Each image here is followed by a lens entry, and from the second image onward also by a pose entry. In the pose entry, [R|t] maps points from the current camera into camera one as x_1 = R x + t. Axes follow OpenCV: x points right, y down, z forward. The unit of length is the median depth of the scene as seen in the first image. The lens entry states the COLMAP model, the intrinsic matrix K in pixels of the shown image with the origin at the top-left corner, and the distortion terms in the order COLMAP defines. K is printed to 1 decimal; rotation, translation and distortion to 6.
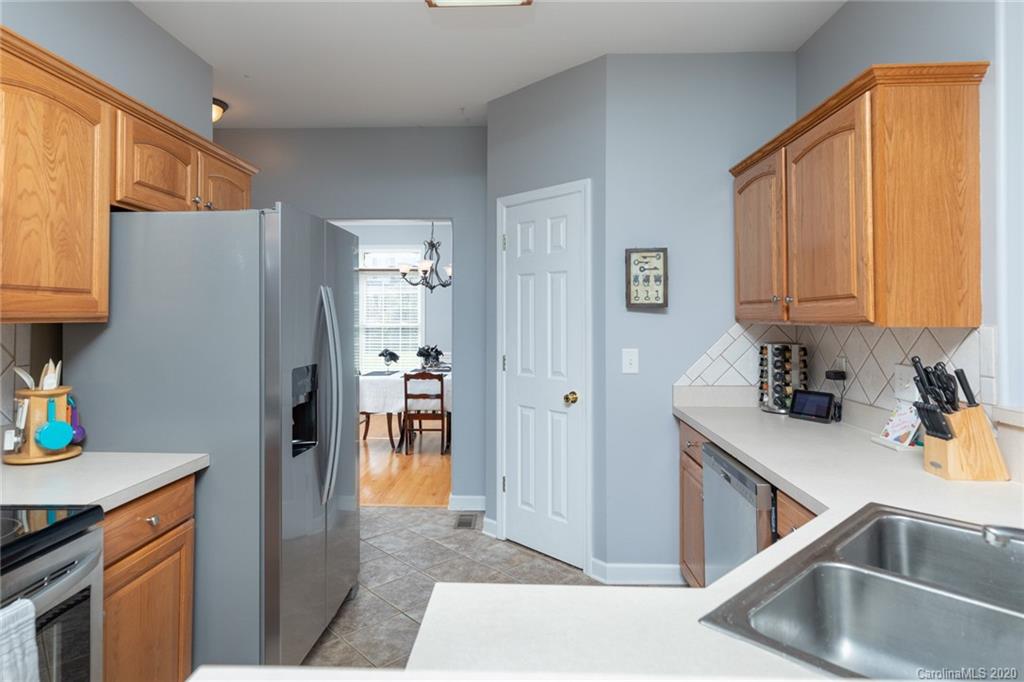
lens RADIAL K [[582.6, 0, 512.6], [0, 582.6, 305.9], [0, 0, 1]] dist [0.015527, 0.000742]
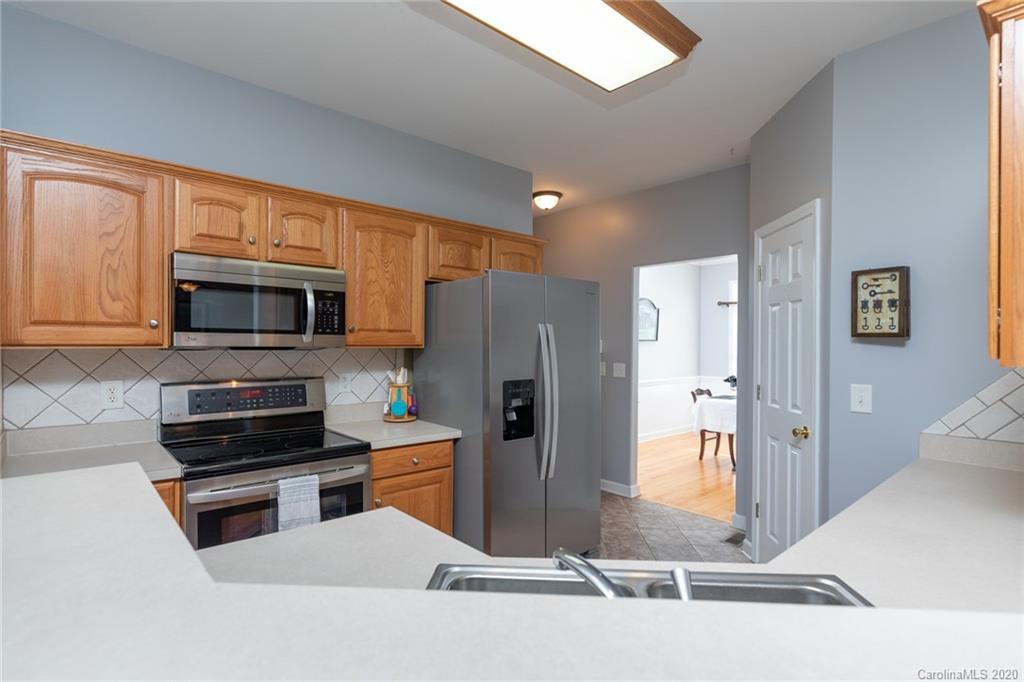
lens RADIAL K [[512.0, 0, 512.4], [0, 512.0, 344.0], [0, 0, 1]] dist [-0.003678, -0.000096]
pose [[0.690906, 0.005516, -0.722924, 0.403585], [0.007272, 0.999867, 0.014579, -0.002913], [0.722908, -0.015330, 0.690774, 0.088528]]
